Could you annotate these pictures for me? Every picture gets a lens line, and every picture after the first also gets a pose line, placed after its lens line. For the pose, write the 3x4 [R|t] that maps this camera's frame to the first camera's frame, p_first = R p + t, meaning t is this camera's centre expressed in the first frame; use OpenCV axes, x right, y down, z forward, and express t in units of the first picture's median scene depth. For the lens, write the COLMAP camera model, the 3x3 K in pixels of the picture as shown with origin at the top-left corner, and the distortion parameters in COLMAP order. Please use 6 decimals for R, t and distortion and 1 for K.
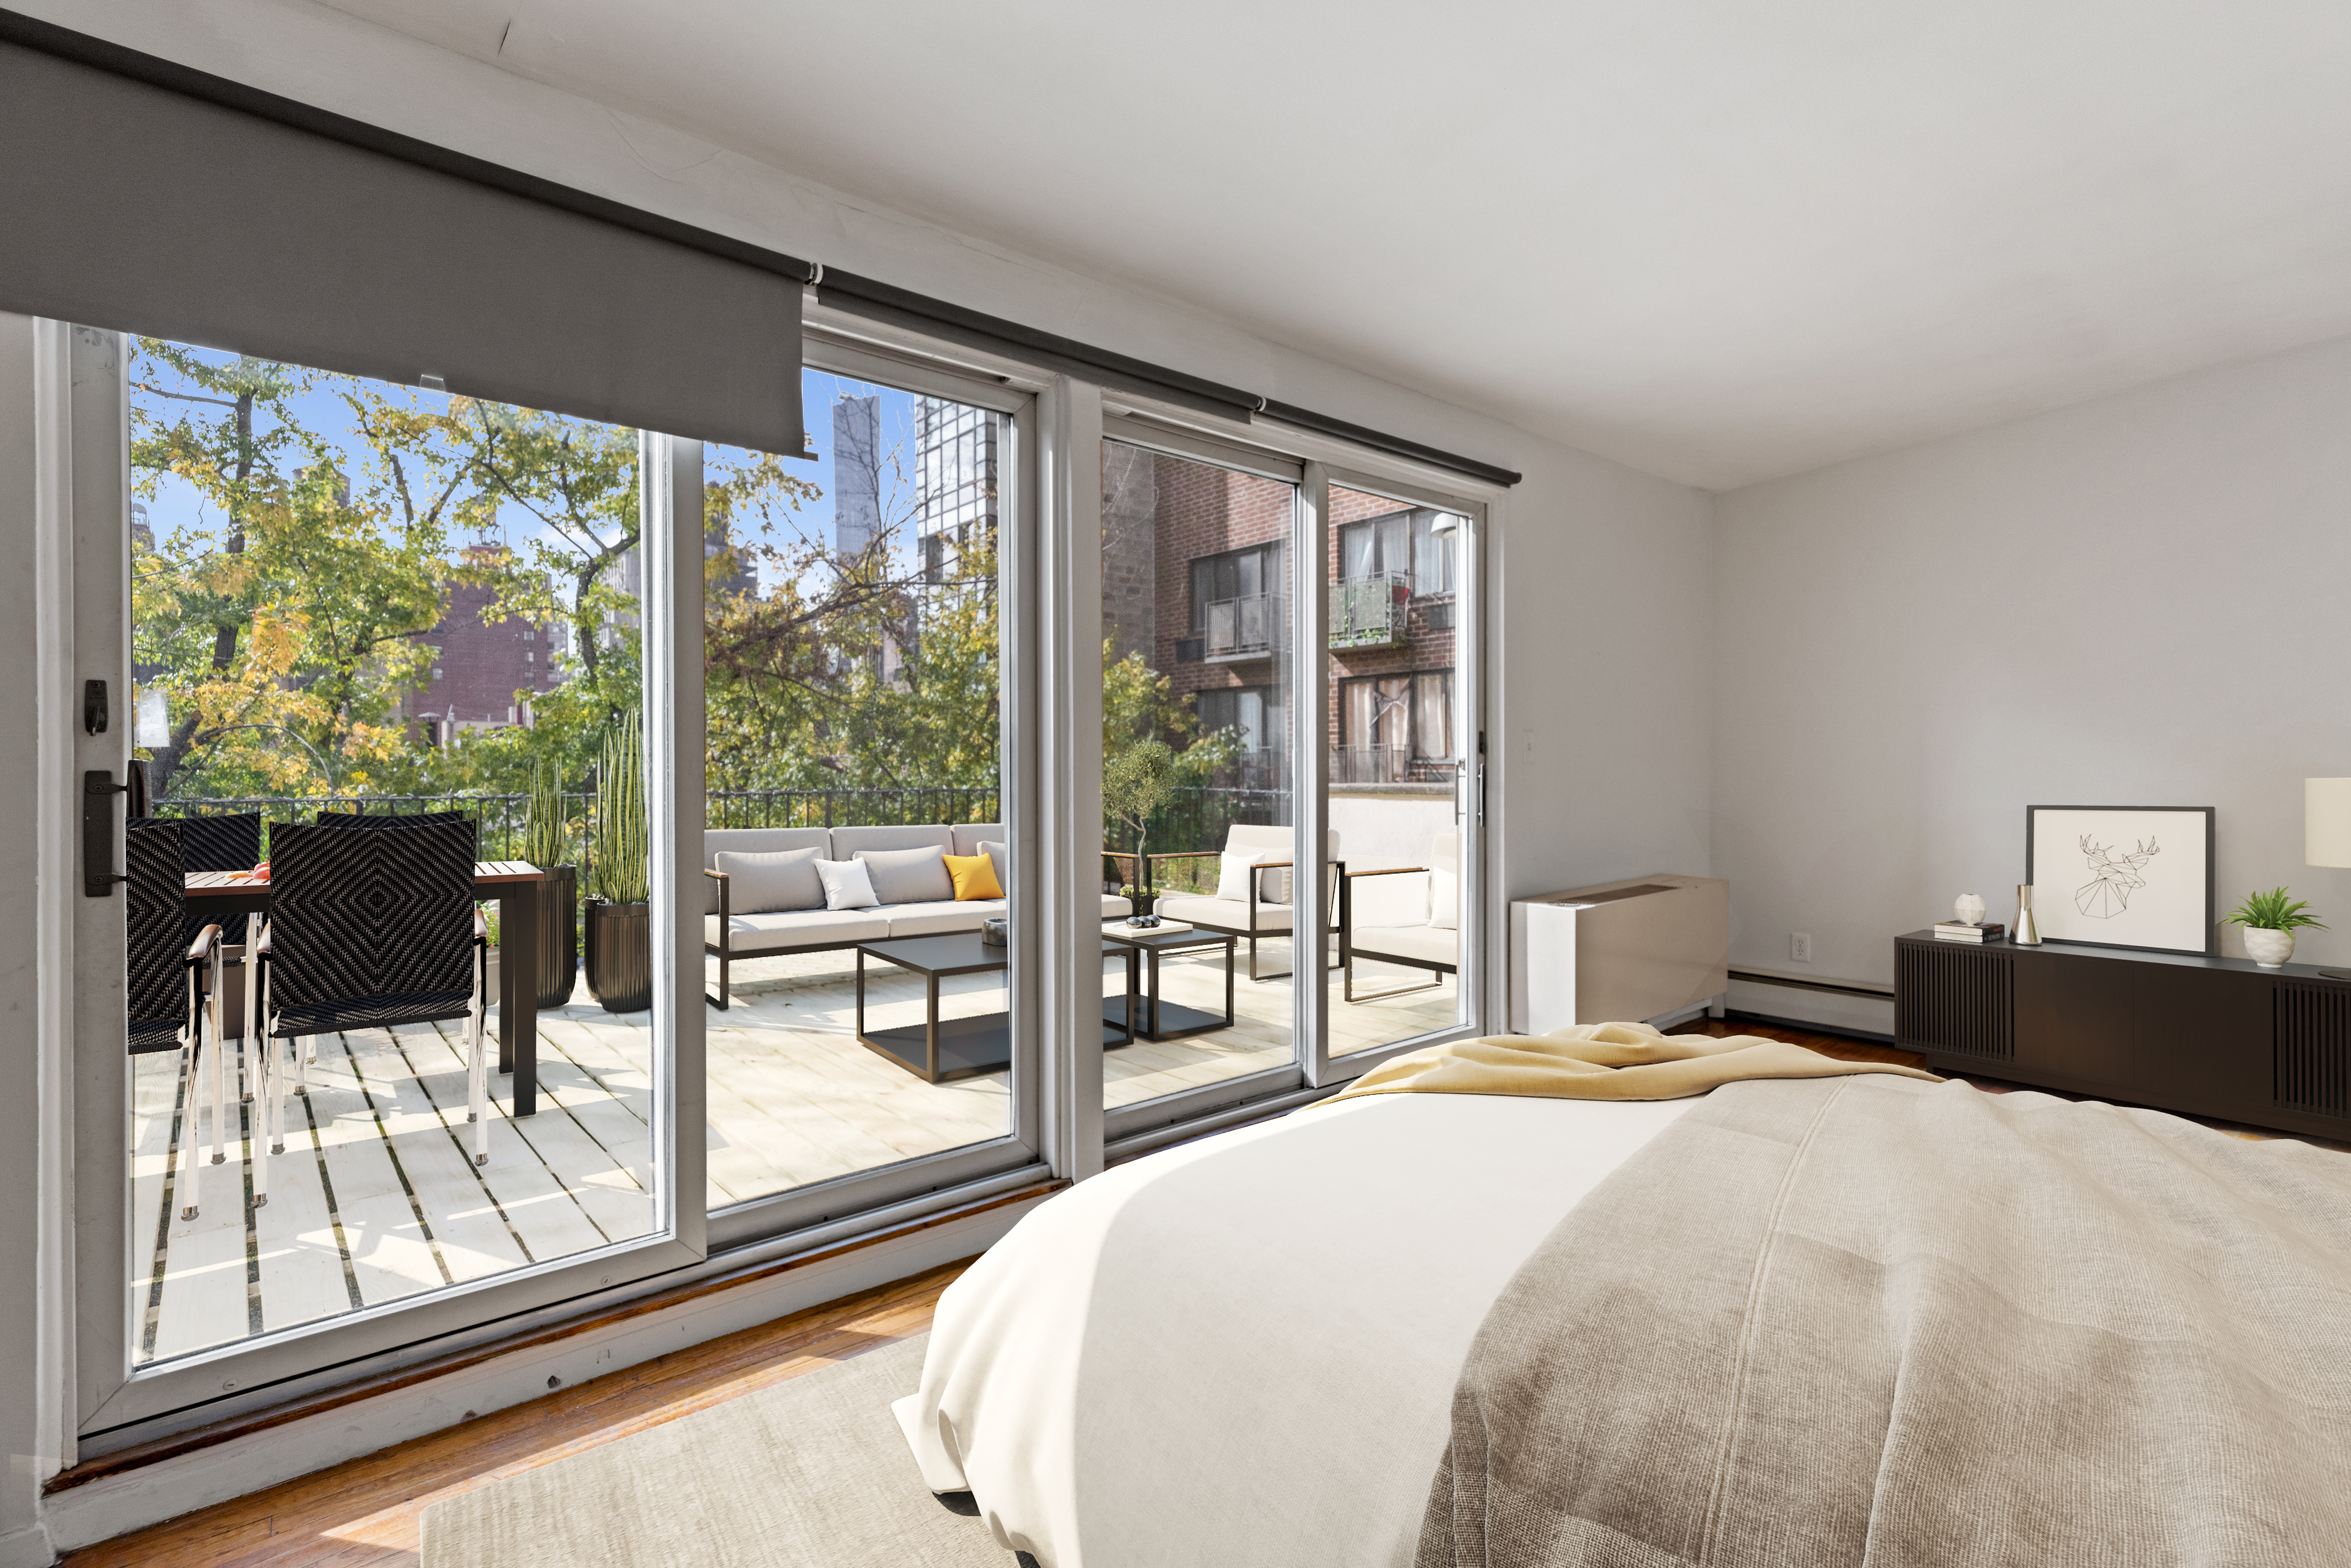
lens RADIAL K [[1082.6, 0, 1175.7], [0, 1082.6, 788.3], [0, 0, 1]] dist [0.003126, 0.000294]
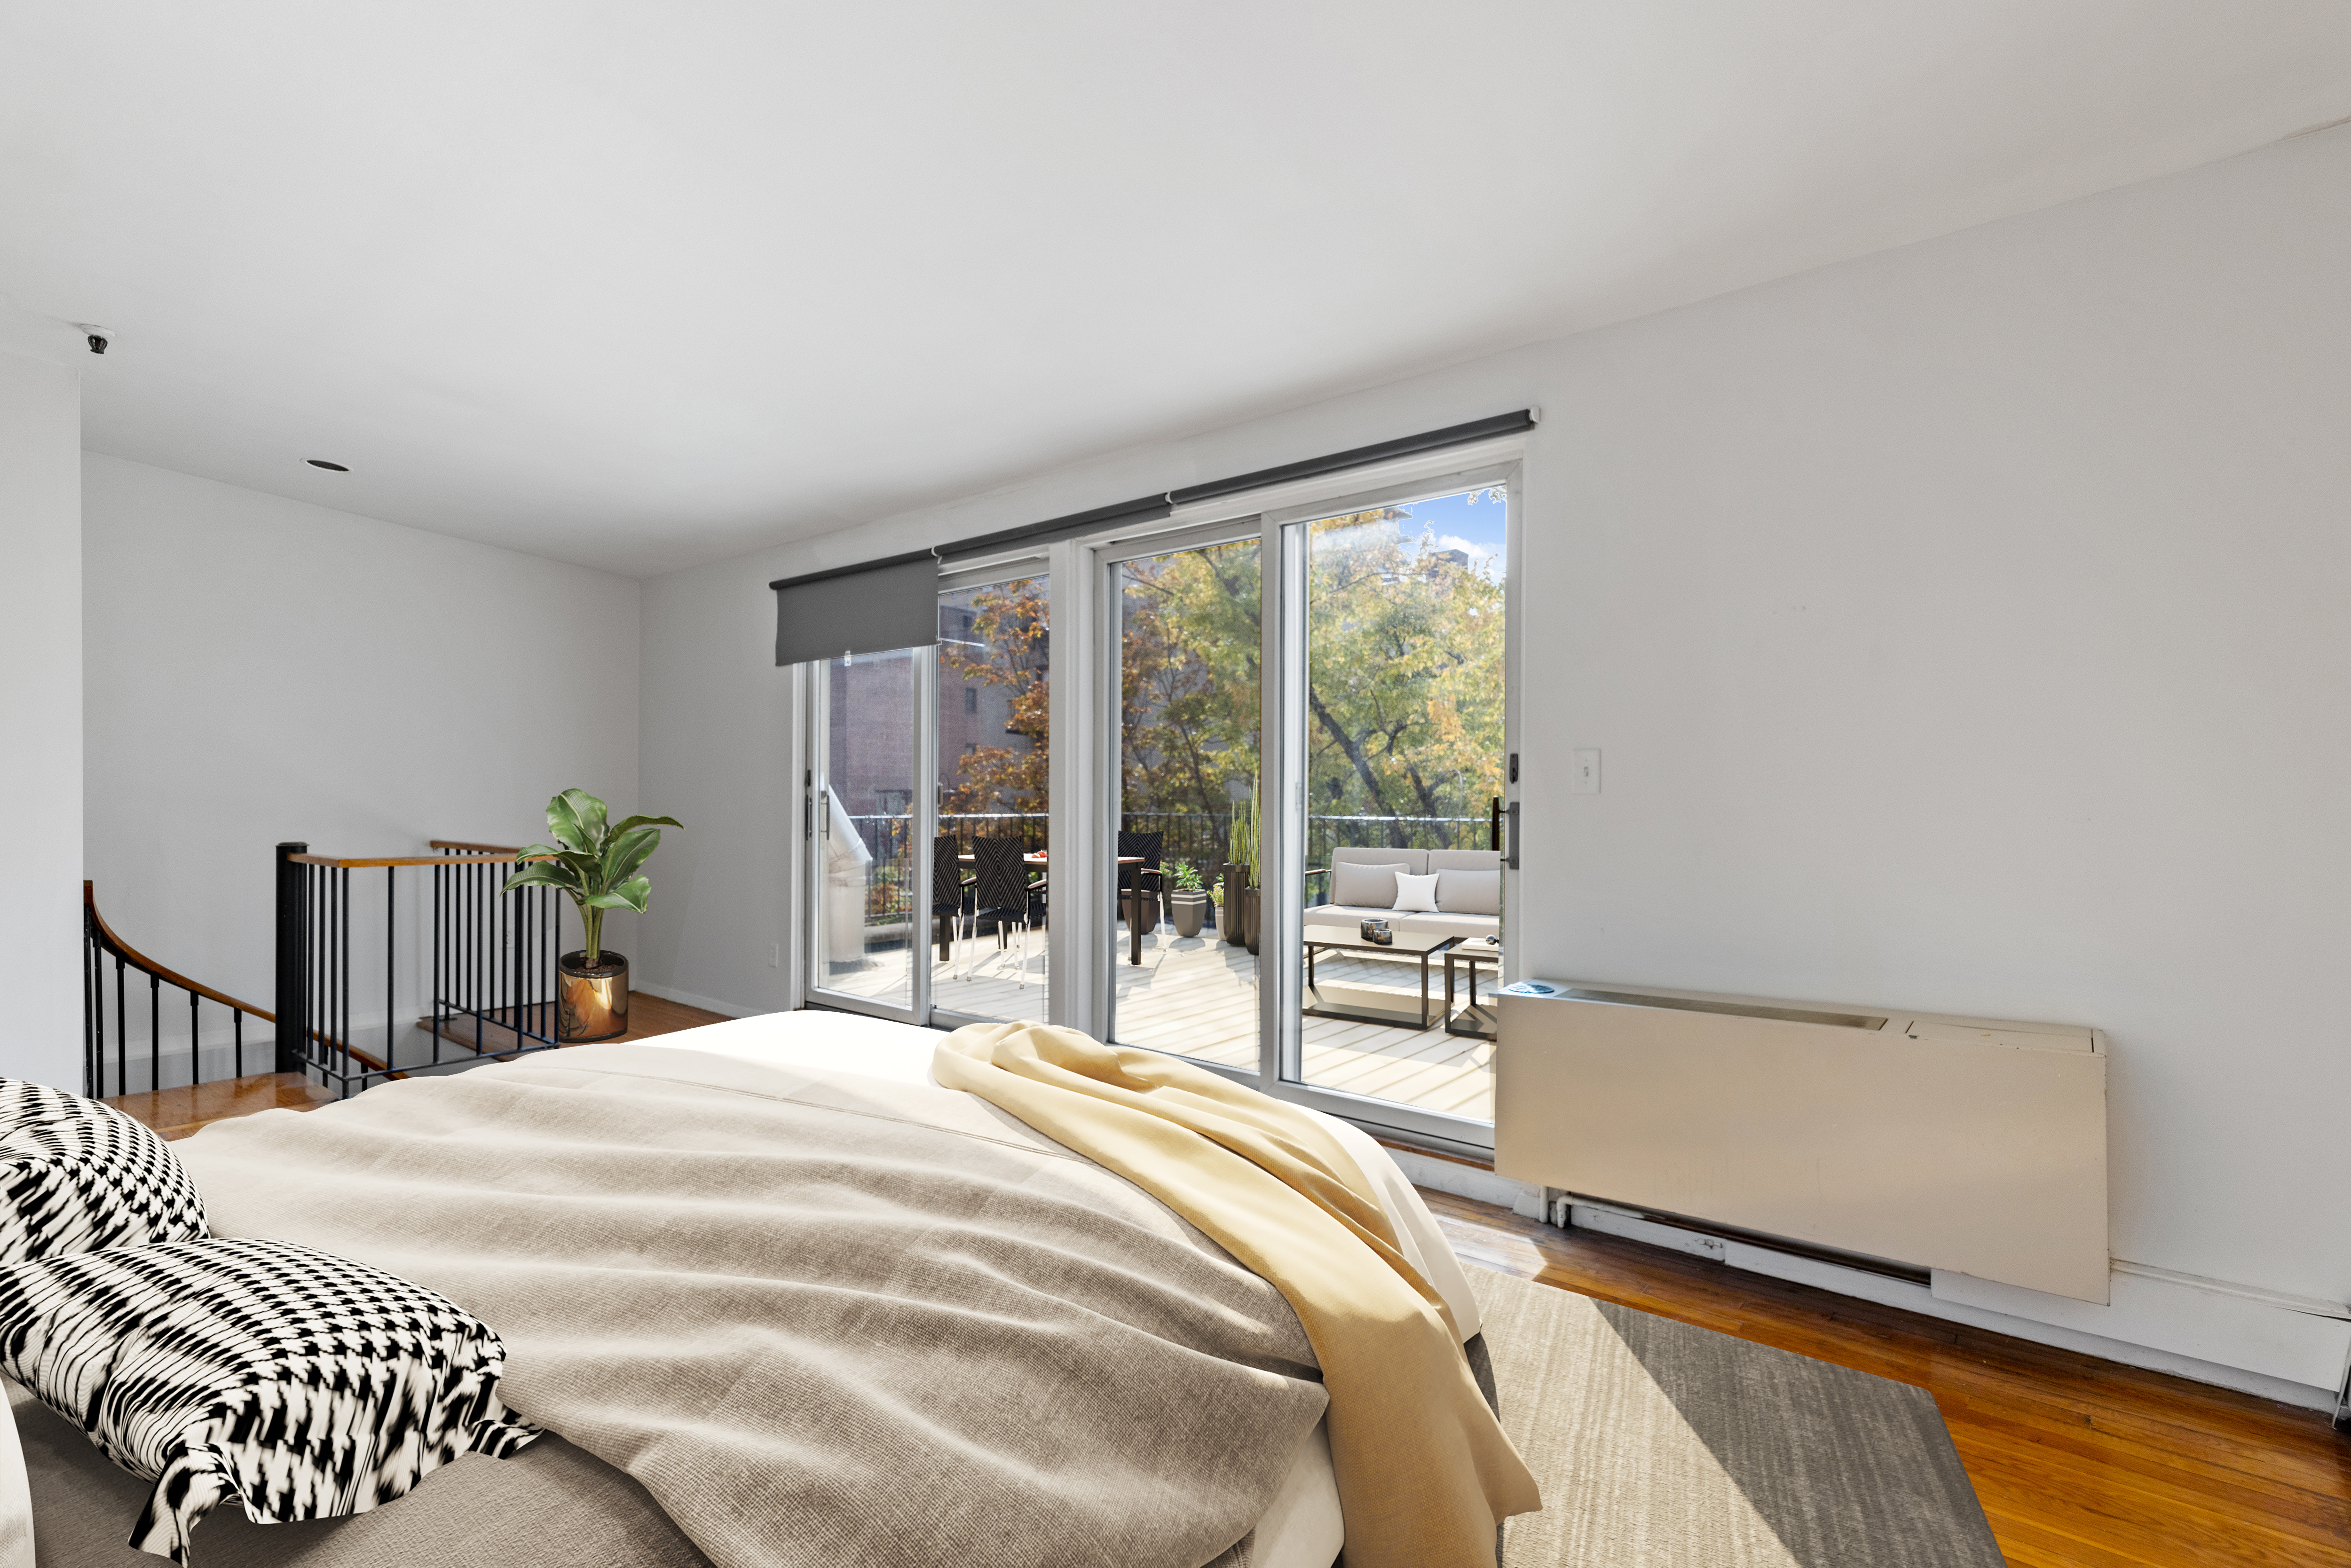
lens RADIAL K [[1082.6, 0, 1177.1], [0, 1082.6, 788.7], [0, 0, 1]] dist [0.003126, 0.000294]
pose [[0.226808, -0.005229, -0.973925, 1.280050], [0.009089, 0.999953, -0.003252, -0.042361], [0.973897, -0.008114, 0.226845, 0.786962]]
